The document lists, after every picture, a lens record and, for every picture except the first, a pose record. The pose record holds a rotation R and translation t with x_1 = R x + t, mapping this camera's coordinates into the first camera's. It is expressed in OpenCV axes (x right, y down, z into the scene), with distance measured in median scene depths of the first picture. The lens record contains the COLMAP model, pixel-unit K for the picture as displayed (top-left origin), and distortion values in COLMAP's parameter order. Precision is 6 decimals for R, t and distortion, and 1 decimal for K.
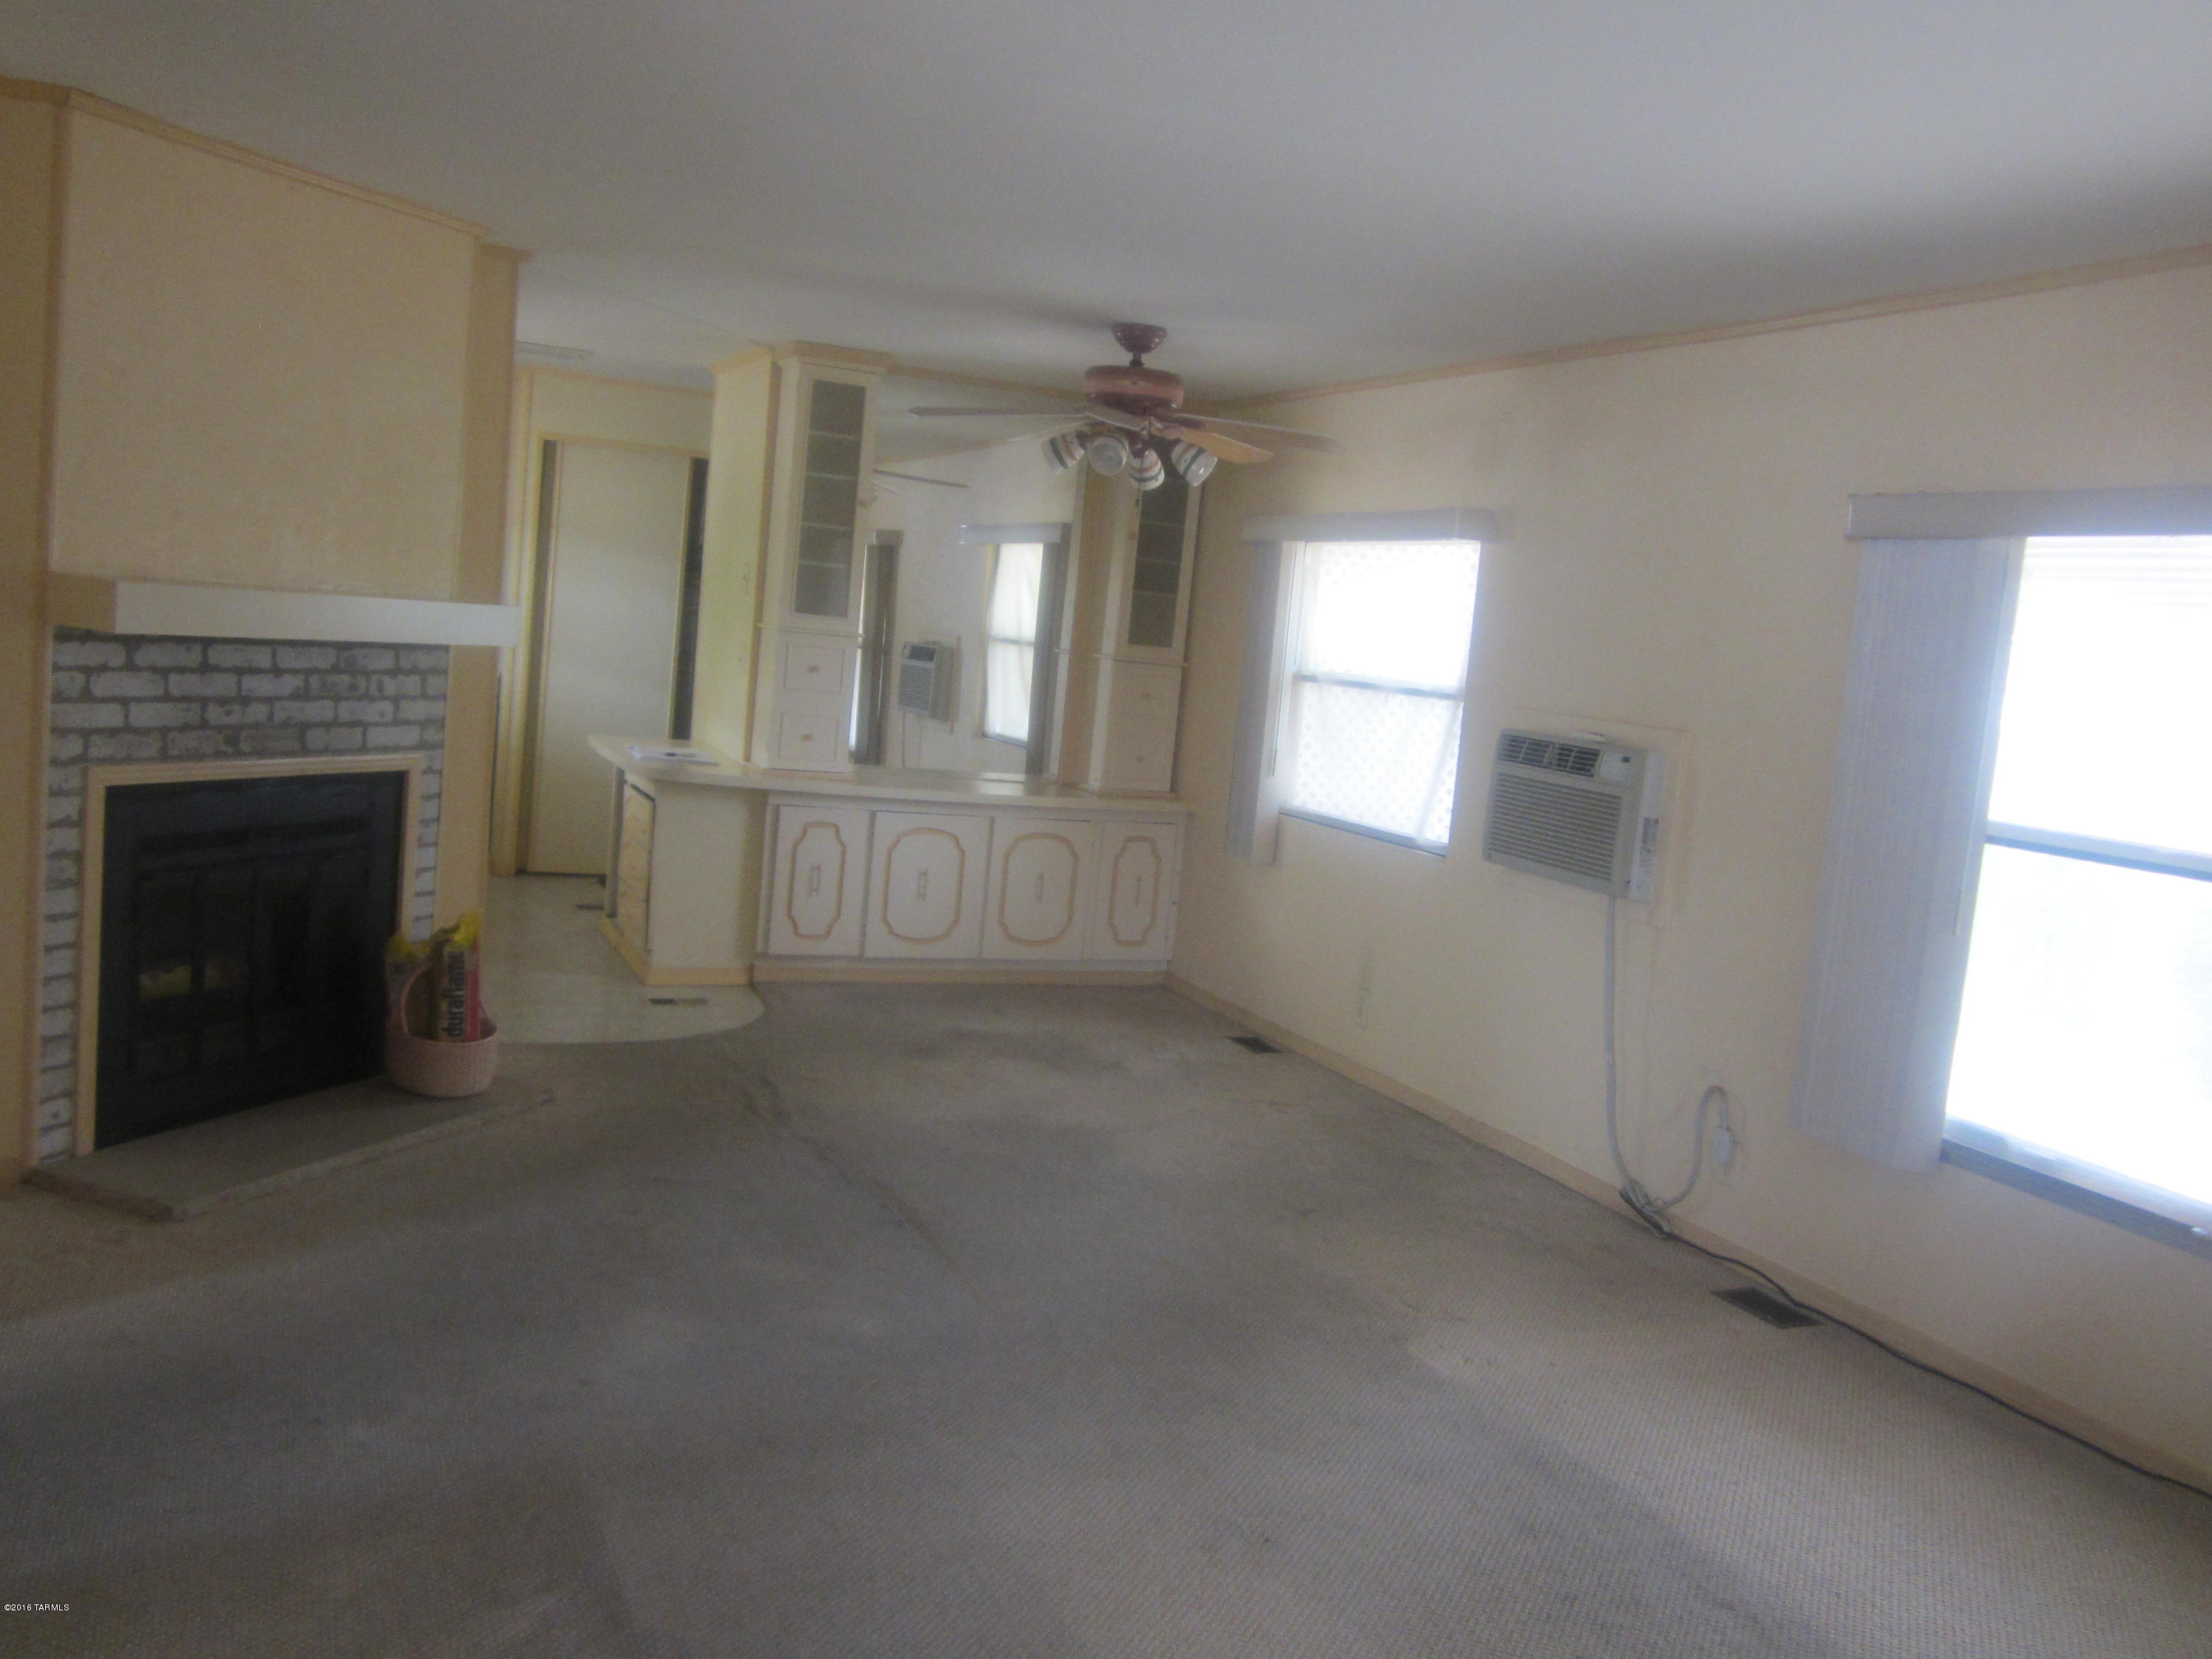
lens RADIAL K [[1921.2, 0, 1097.1], [0, 1921.2, 838.2], [0, 0, 1]] dist [-0.006273, -0.012438]
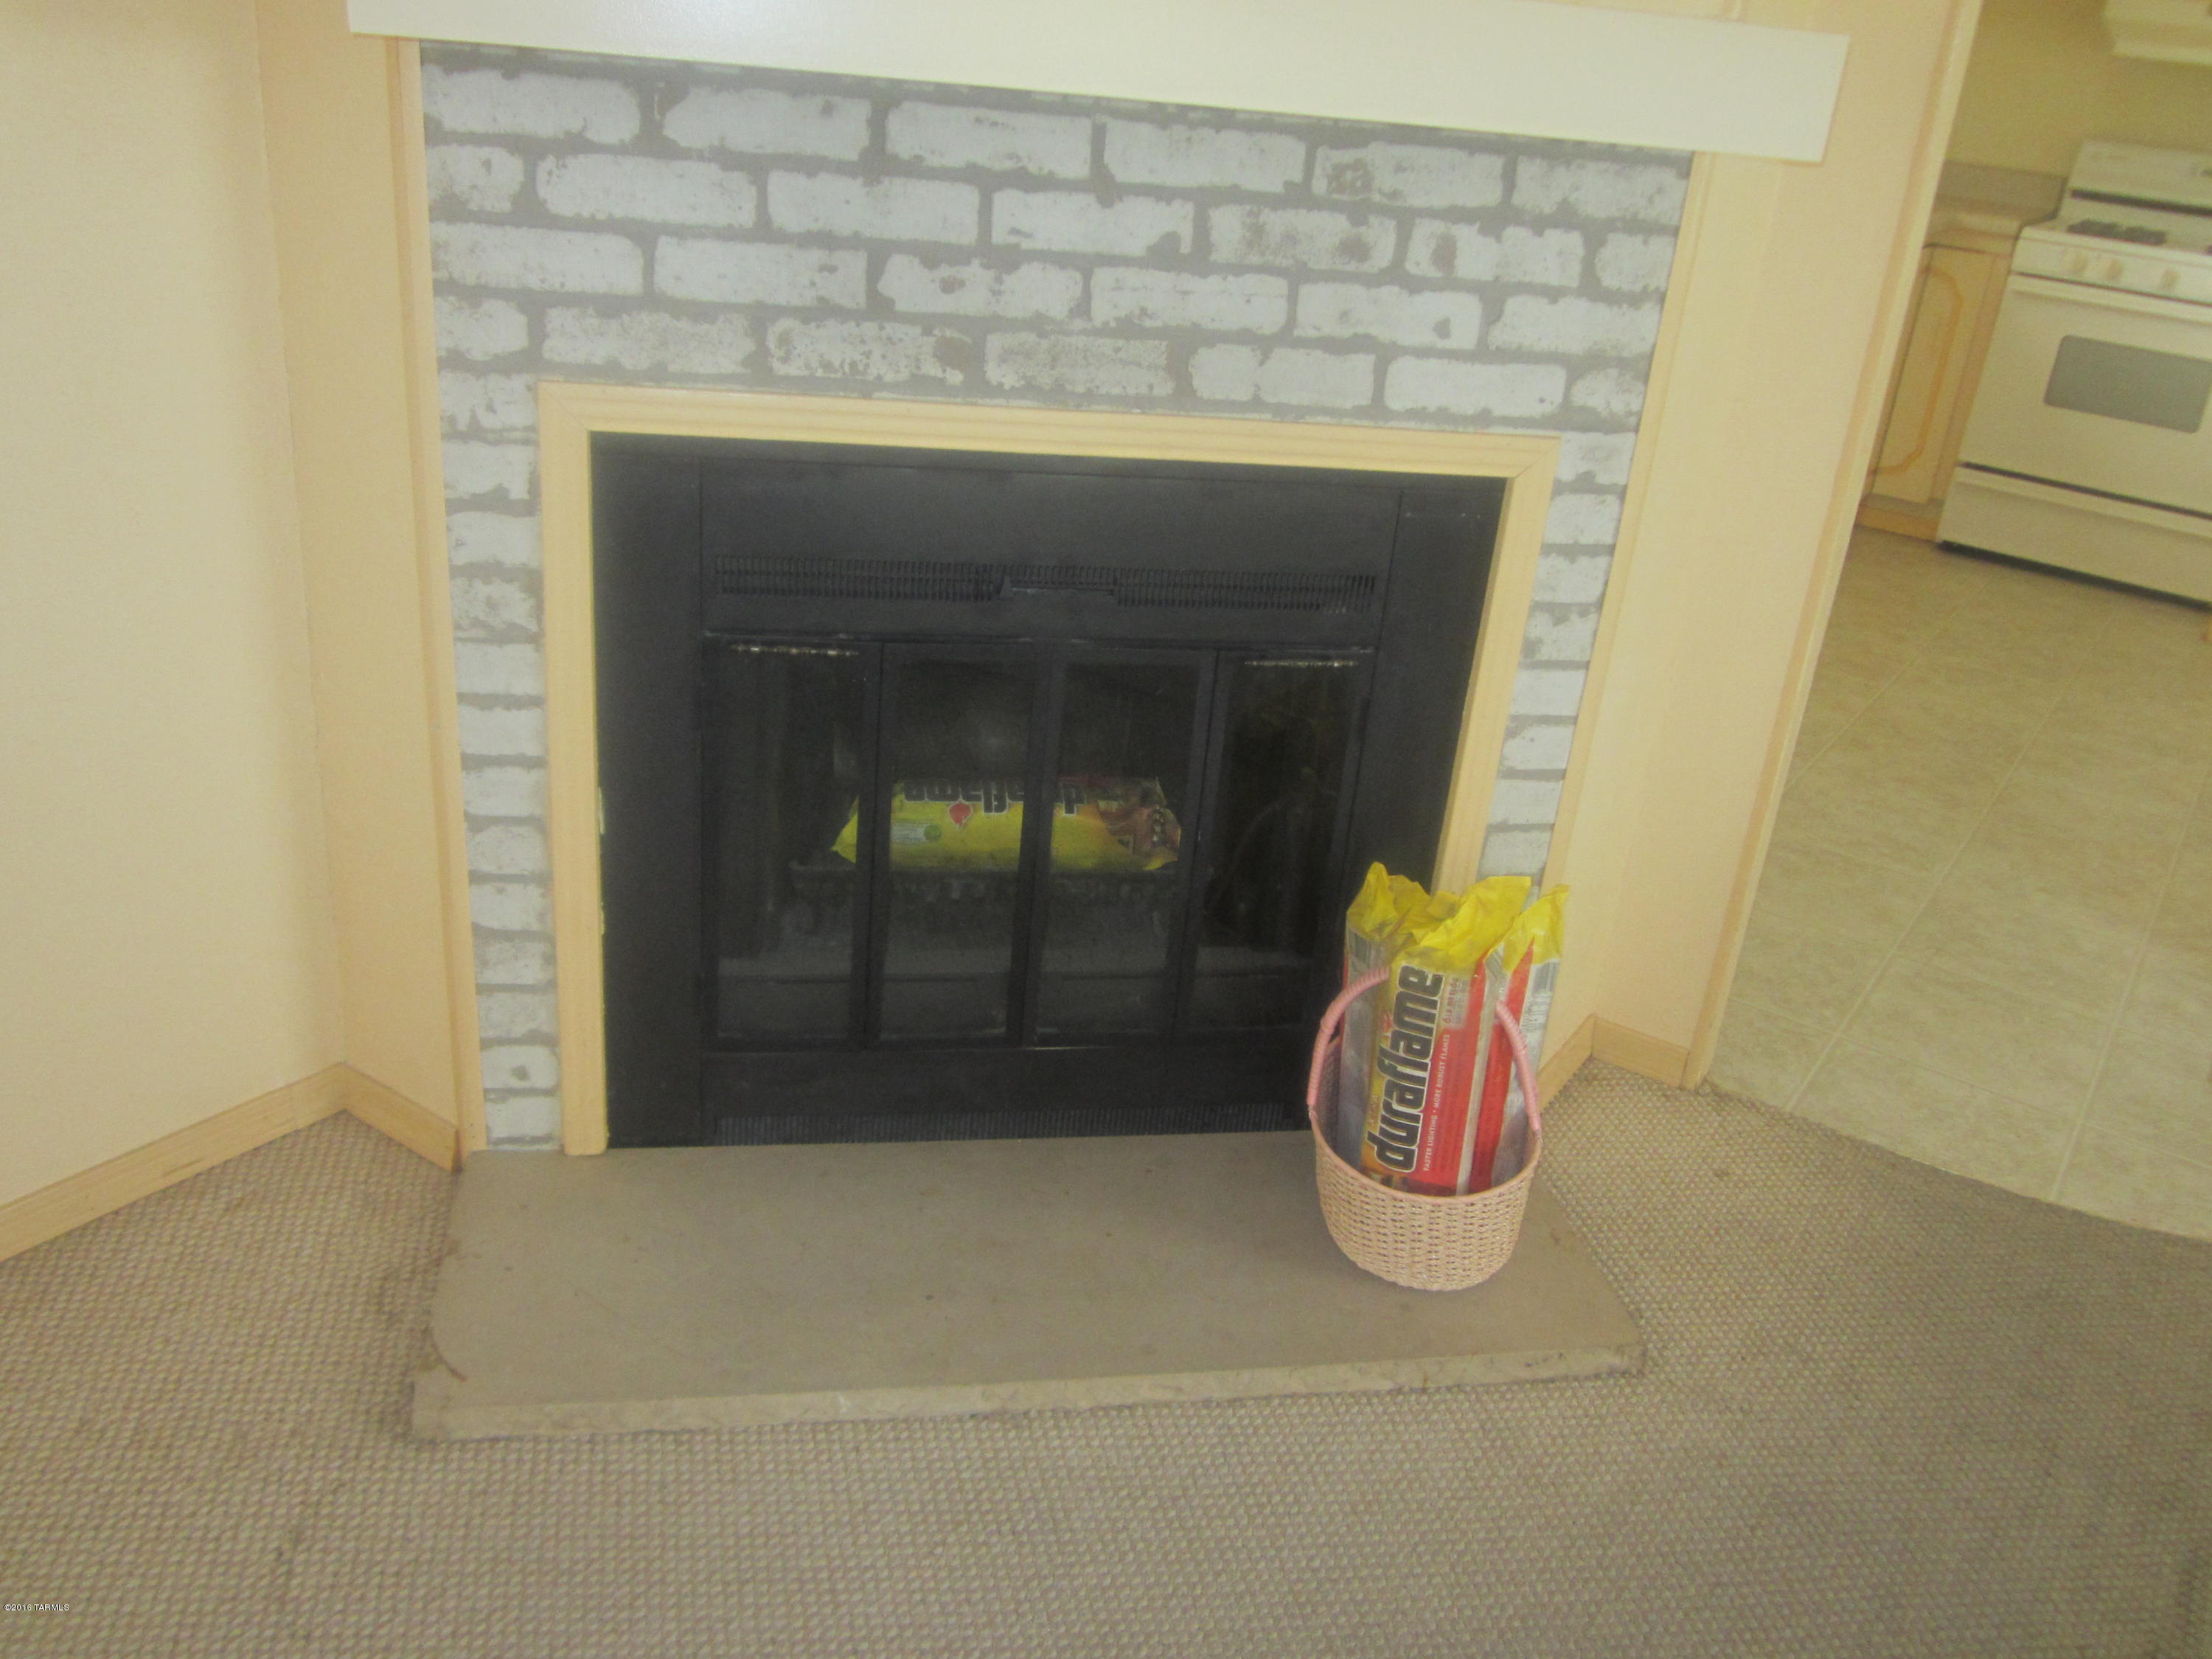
lens RADIAL K [[1921.2, 0, 1097.1], [0, 1921.2, 838.2], [0, 0, 1]] dist [-0.006273, -0.012438]
pose [[0.541243, 0.319031, -0.777994, -0.082197], [-0.140060, 0.946509, 0.290694, -0.077262], [0.829119, -0.048370, 0.556975, 0.795175]]
